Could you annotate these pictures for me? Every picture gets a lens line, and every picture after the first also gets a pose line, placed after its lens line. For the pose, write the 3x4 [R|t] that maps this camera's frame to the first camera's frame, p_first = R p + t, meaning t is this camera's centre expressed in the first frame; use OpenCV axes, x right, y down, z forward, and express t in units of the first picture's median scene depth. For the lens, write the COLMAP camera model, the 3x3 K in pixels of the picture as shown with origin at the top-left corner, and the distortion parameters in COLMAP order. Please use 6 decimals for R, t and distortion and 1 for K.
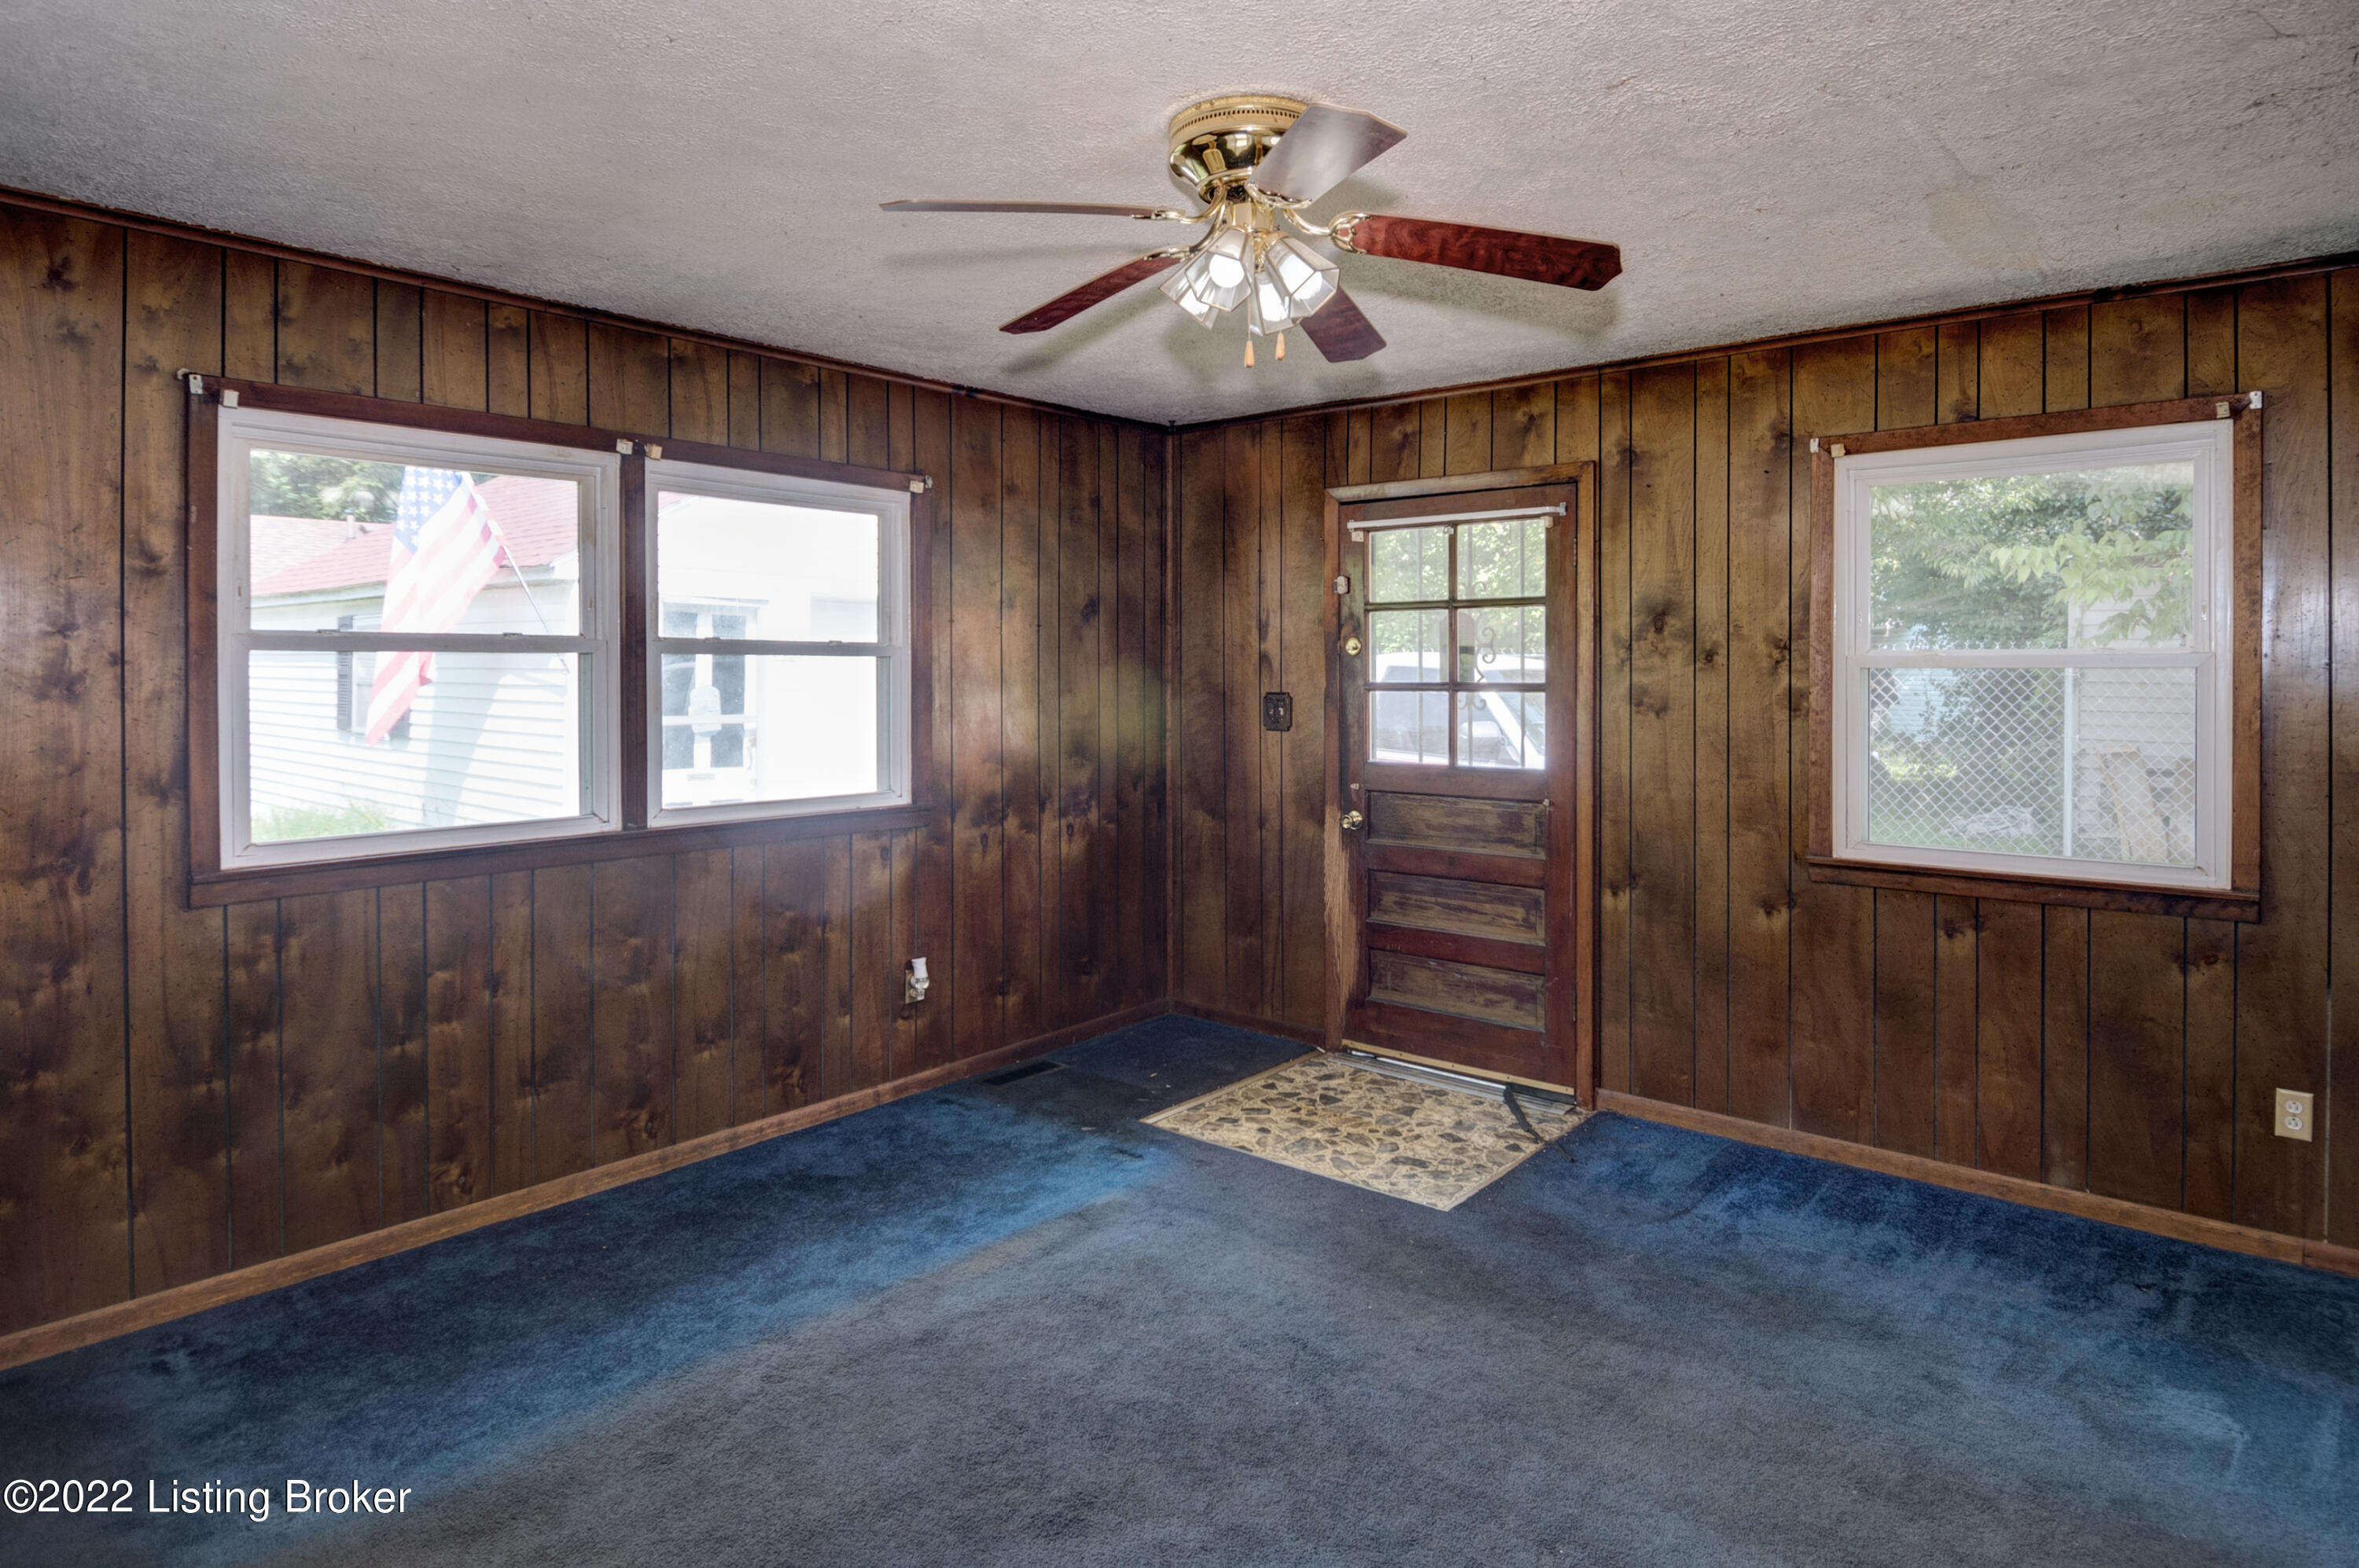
lens RADIAL K [[1290.5, 0, 1236.2], [0, 1290.5, 674.3], [0, 0, 1]] dist [-0.002708, -0.001644]
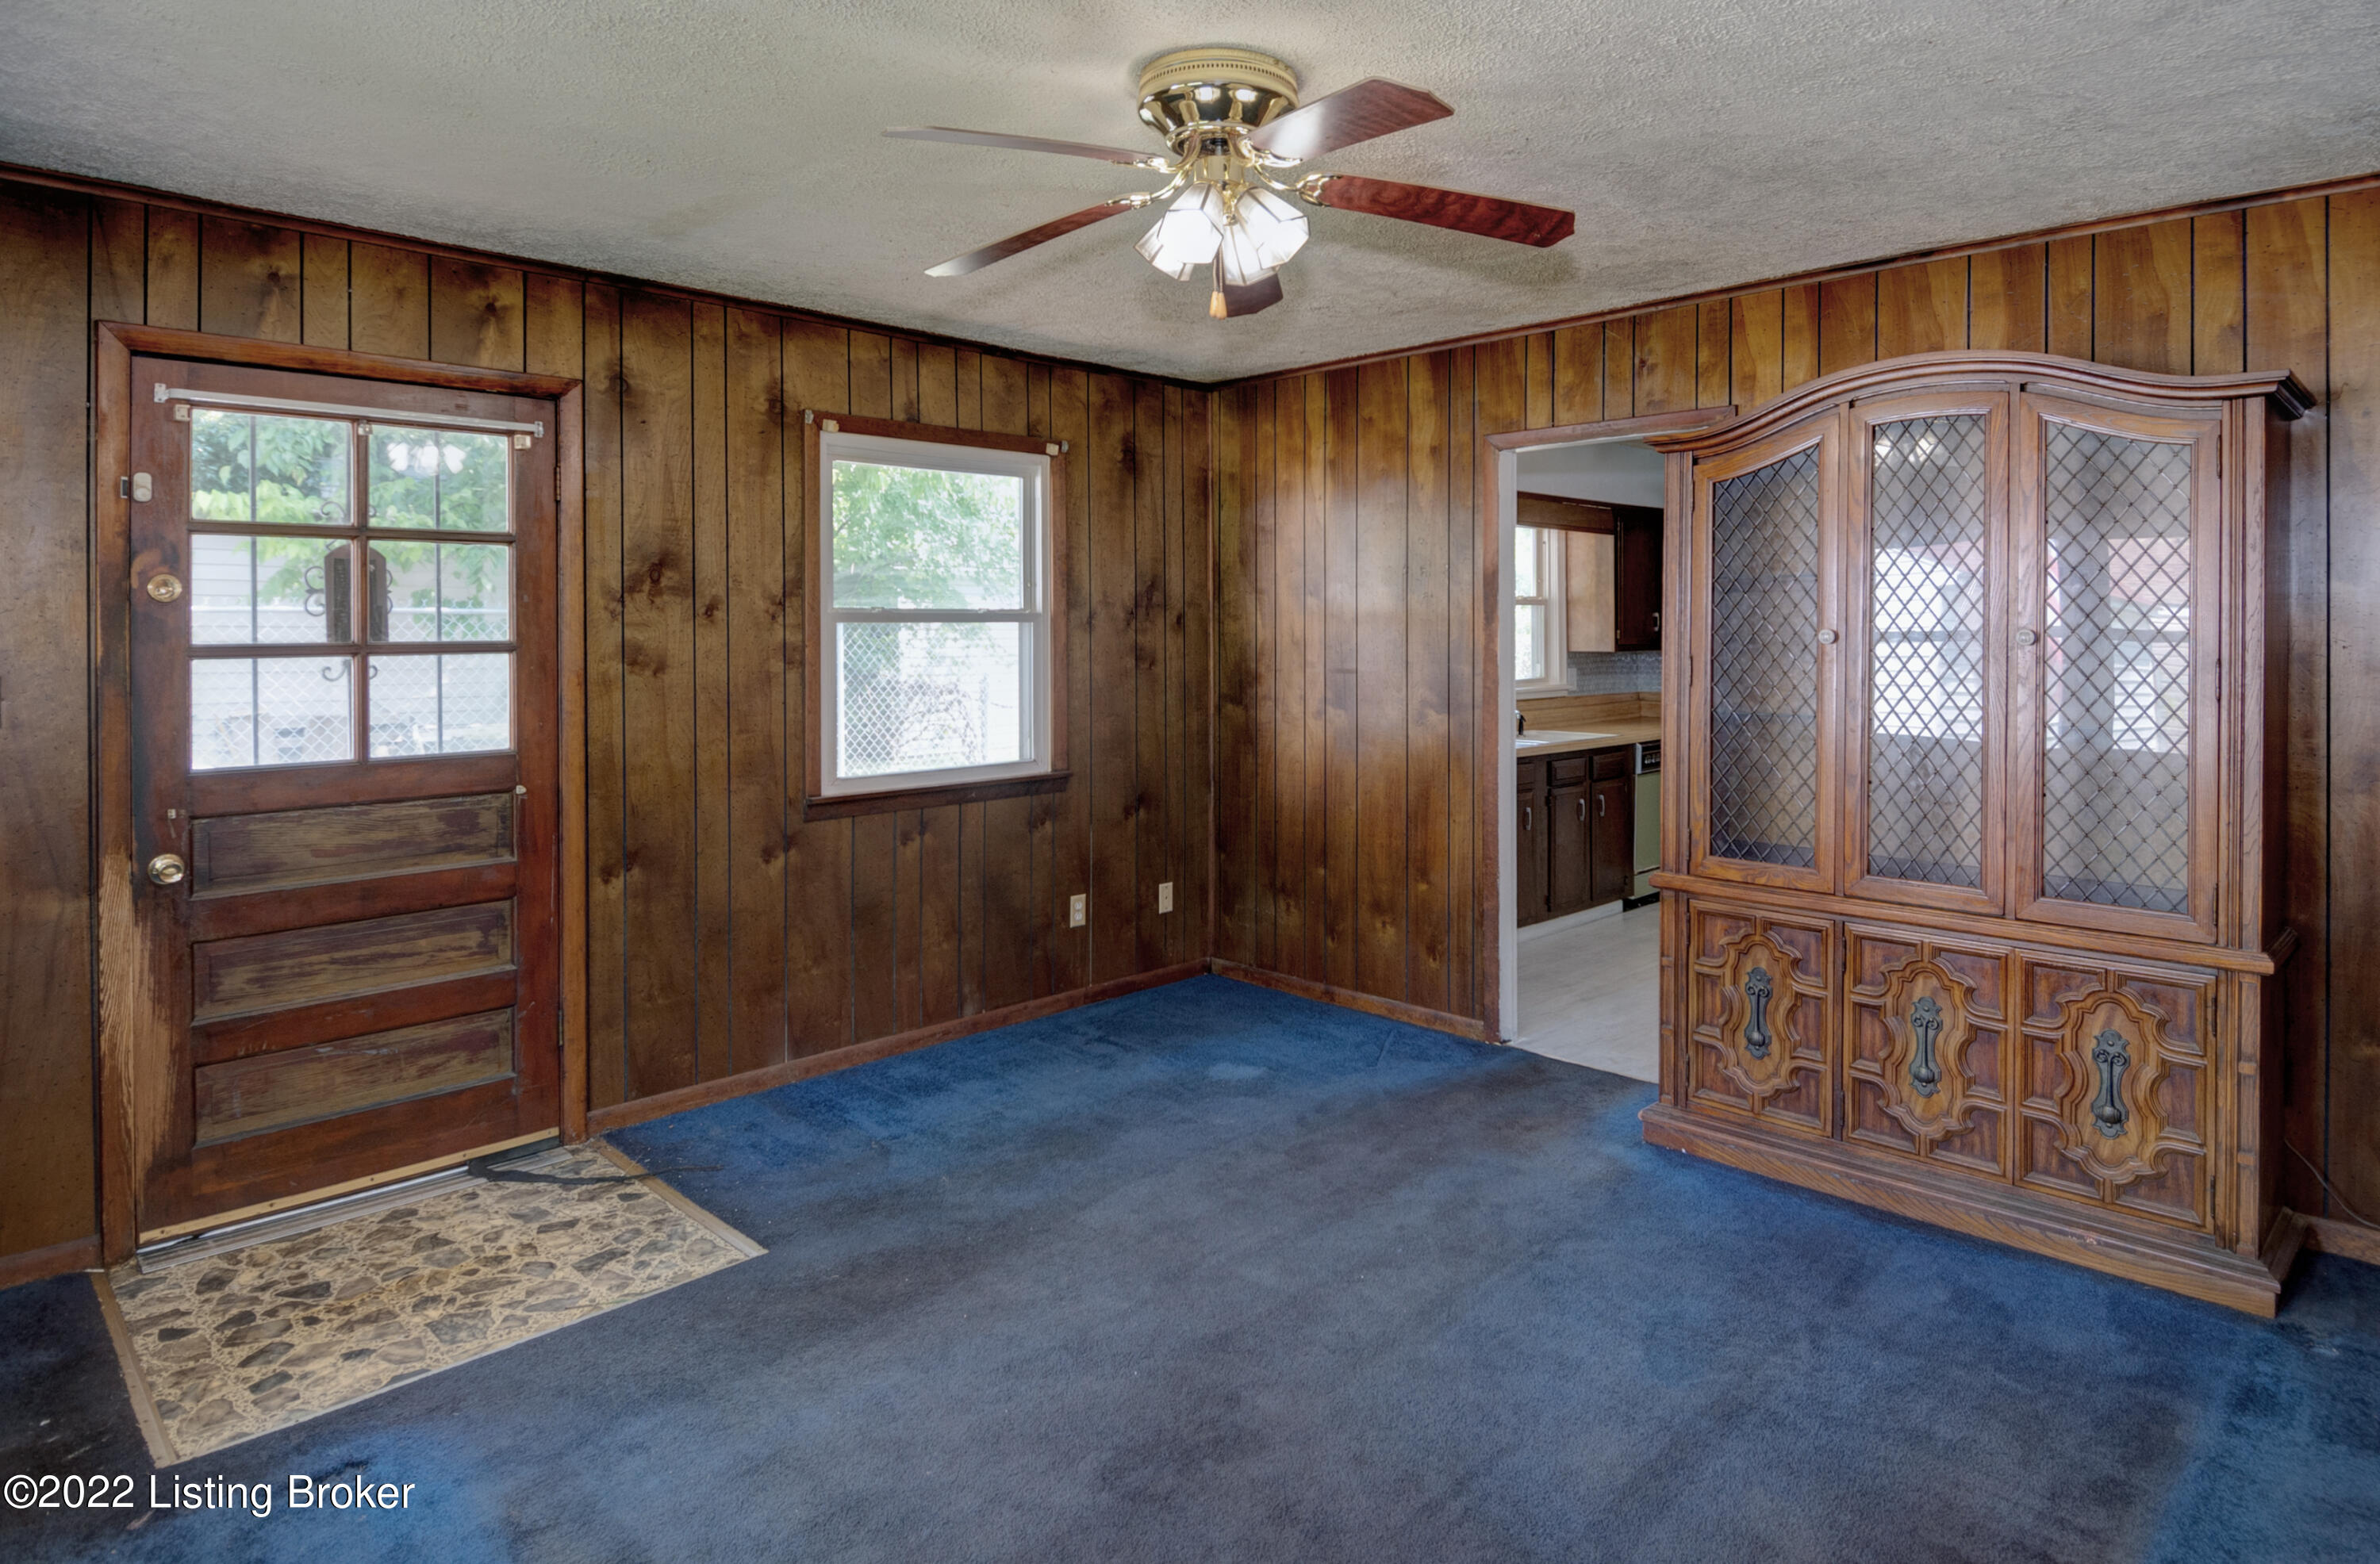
lens RADIAL K [[1361.3, 0, 1196.3], [0, 1361.3, 637.6], [0, 0, 1]] dist [0.003229, -0.014239]
pose [[0.092071, -0.009587, 0.995706, -0.605330], [0.006452, 0.999938, 0.009031, -0.000798], [-0.995732, 0.005592, 0.092128, 0.533786]]
